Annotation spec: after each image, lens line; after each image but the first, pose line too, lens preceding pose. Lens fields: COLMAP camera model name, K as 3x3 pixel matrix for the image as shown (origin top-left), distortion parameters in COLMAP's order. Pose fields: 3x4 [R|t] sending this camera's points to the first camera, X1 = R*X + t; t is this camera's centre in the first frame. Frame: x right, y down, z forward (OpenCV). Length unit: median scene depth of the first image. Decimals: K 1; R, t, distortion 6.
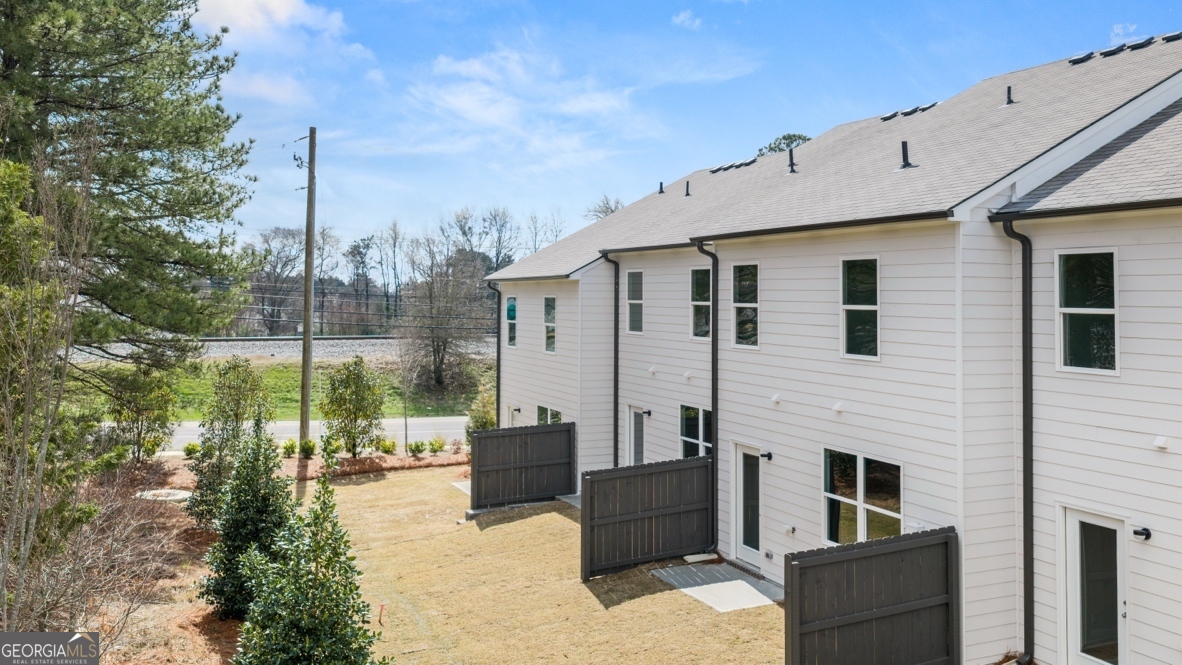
lens RADIAL K [[940.9, 0, 592.3], [0, 940.9, 337.6], [0, 0, 1]] dist [0.034397, -0.067330]
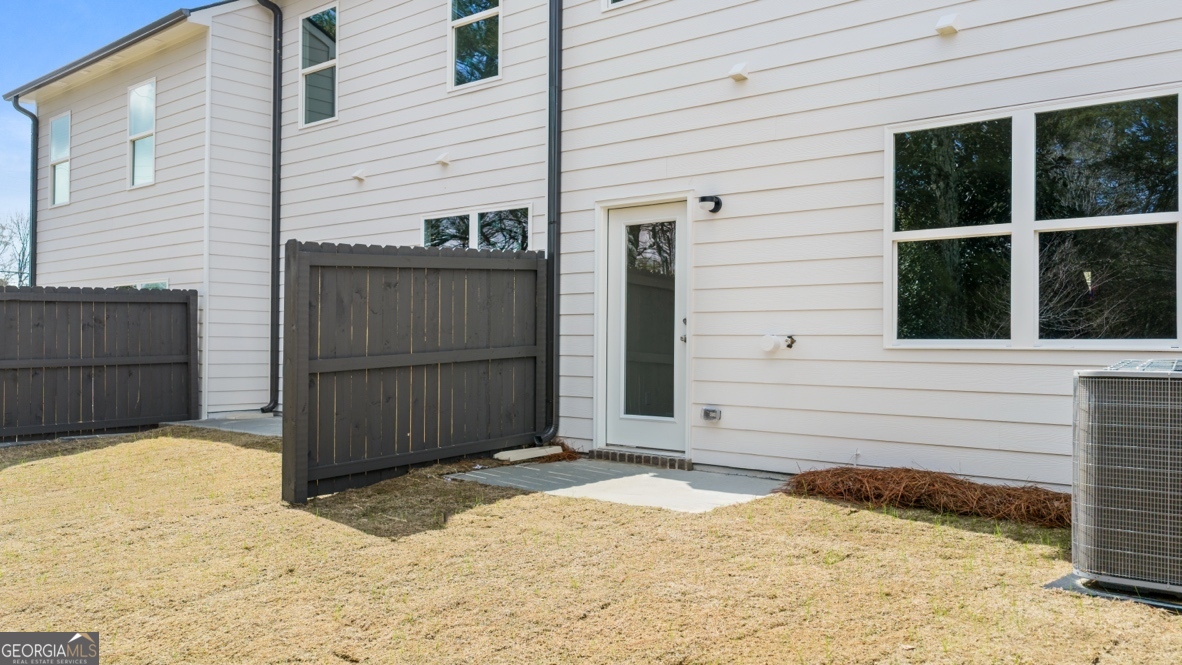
lens RADIAL K [[998.8, 0, 566.2], [0, 998.8, 334.3], [0, 0, 1]] dist [0.179970, -0.283219]
pose [[0.925453, 0.006192, 0.378812, -0.062487], [0.003841, 0.999662, -0.025723, 0.185445], [-0.378843, 0.025261, 0.925116, 0.515150]]
